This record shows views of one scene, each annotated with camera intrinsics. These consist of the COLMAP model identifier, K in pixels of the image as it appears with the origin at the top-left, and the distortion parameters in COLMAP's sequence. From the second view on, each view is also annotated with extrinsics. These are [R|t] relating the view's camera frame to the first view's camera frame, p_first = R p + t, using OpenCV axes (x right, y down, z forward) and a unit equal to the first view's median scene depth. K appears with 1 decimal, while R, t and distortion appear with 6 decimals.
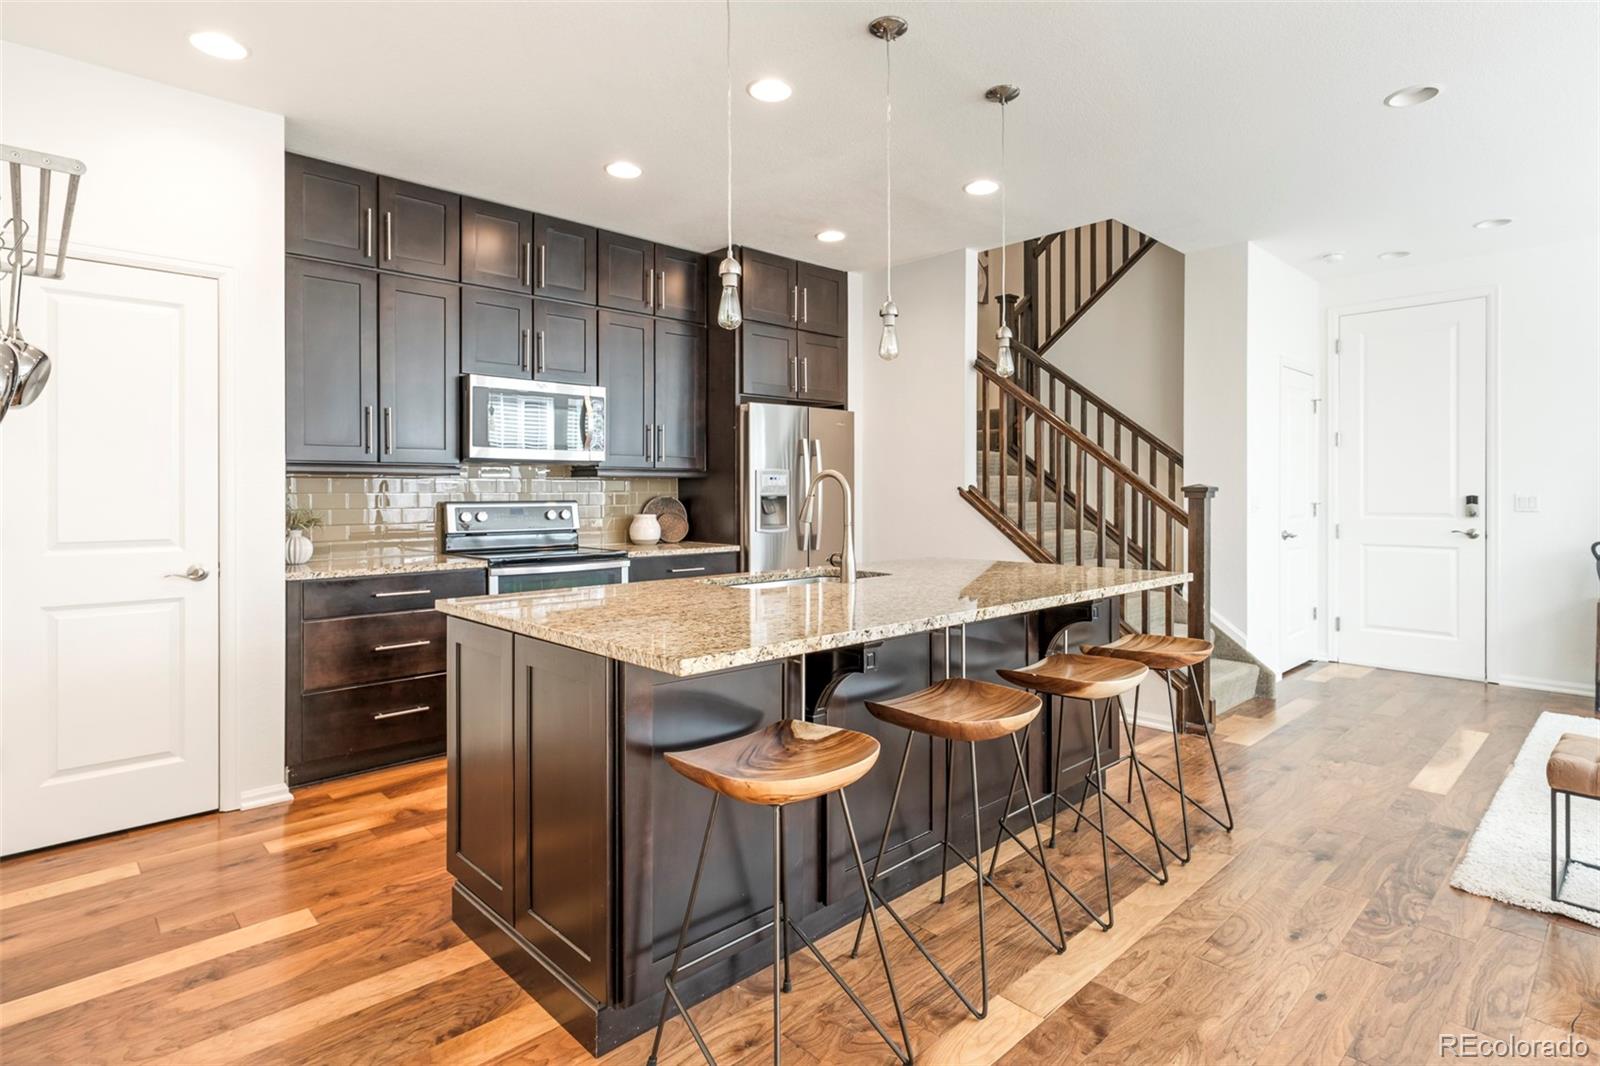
lens RADIAL K [[827.1, 0, 799.5], [0, 827.1, 492.3], [0, 0, 1]] dist [-0.000180, 0.000527]
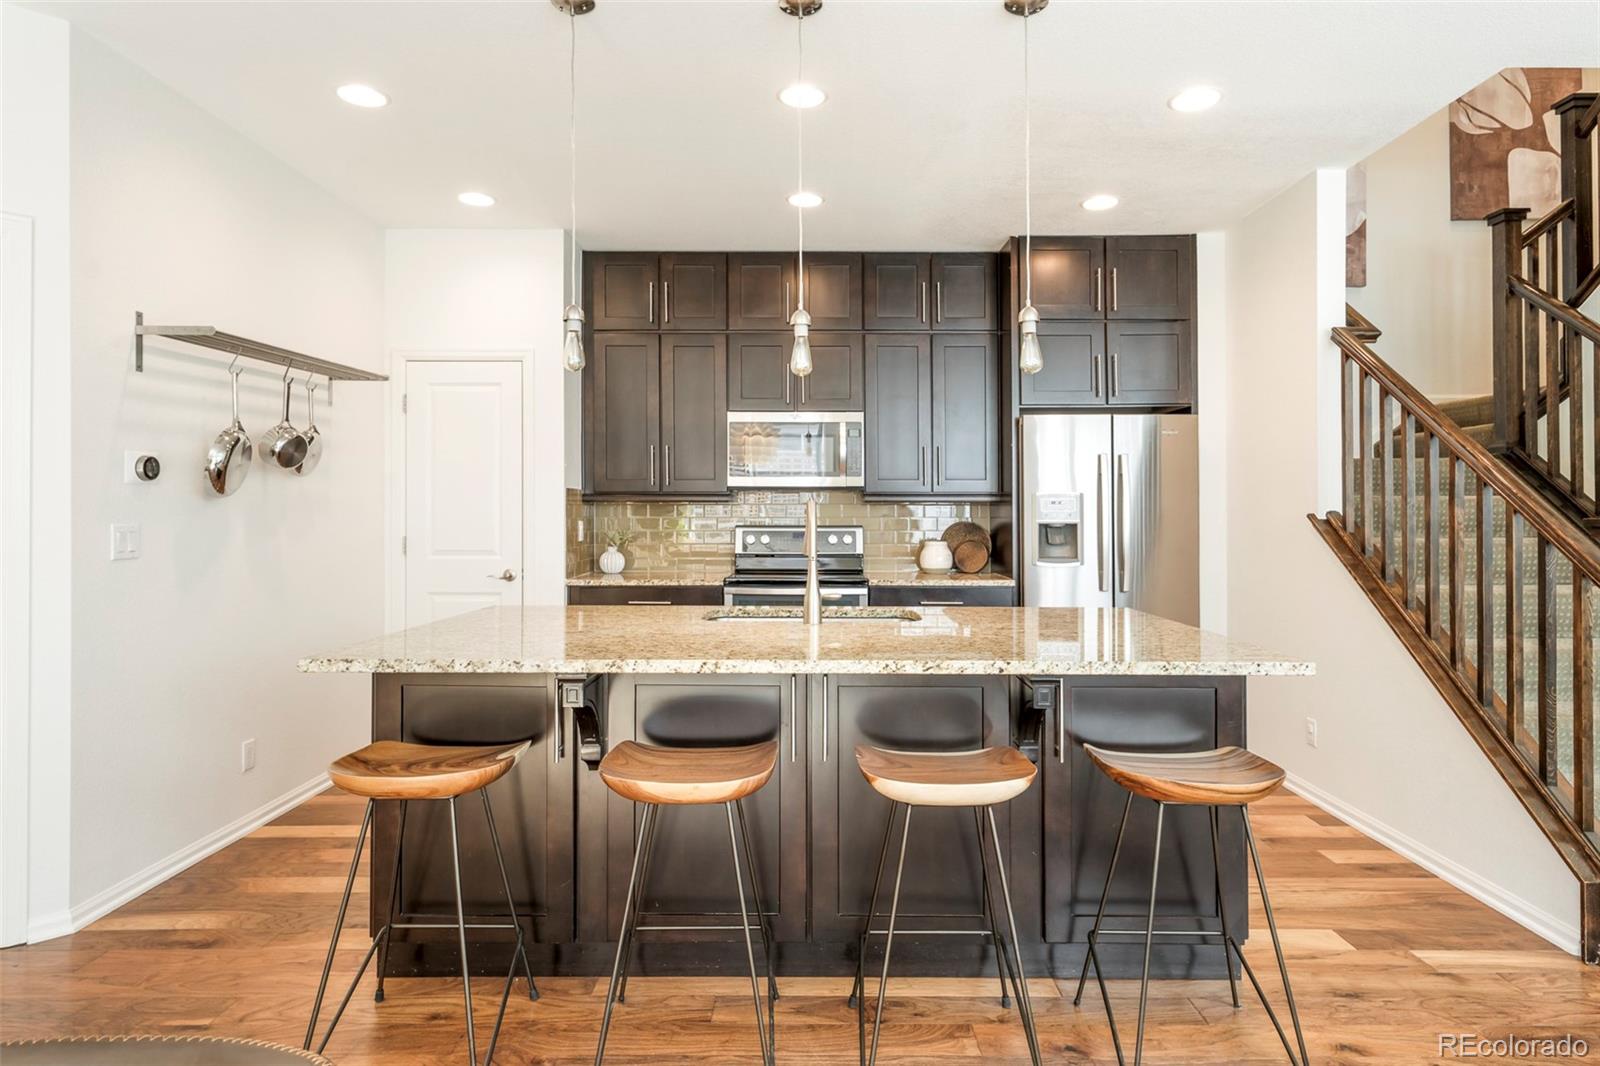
lens RADIAL K [[886.7, 0, 802.5], [0, 886.7, 502.8], [0, 0, 1]] dist [0.001959, 0.000877]
pose [[0.721832, -0.003801, -0.692058, 0.426908], [-0.003346, 0.999954, -0.008983, -0.008001], [0.692061, 0.008800, 0.721786, 0.175973]]
